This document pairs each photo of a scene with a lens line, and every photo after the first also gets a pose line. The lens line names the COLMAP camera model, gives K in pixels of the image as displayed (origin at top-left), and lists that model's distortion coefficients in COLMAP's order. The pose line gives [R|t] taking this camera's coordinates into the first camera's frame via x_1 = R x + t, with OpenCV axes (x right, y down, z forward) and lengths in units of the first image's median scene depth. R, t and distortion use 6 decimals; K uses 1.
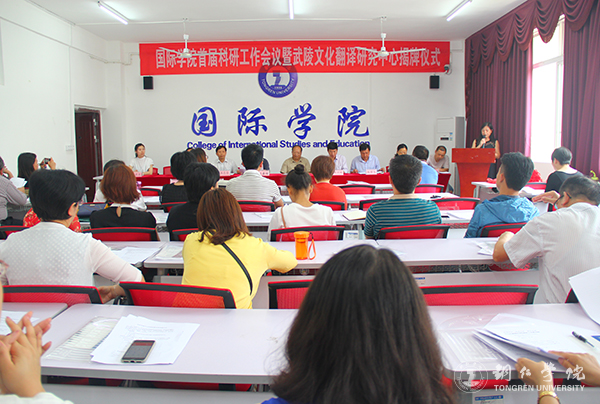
lens RADIAL K [[521.1, 0, 300.3], [0, 521.1, 200.2], [0, 0, 1]] dist [-0.013069, -0.003018]
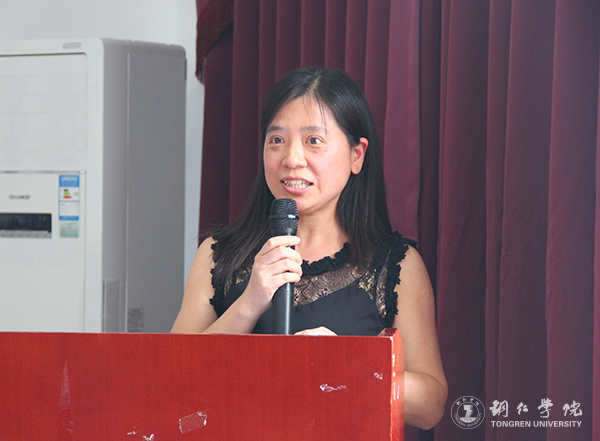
lens RADIAL K [[2127.1, 0, 299.4], [0, 2127.1, 221.2], [0, 0, 1]] dist [0.226045, 0.000000]
pose [[0.959276, 0.022909, 0.281539, 0.246220], [0.009539, 0.993510, -0.113342, -0.076666], [-0.282308, 0.111412, 0.952832, 0.631576]]
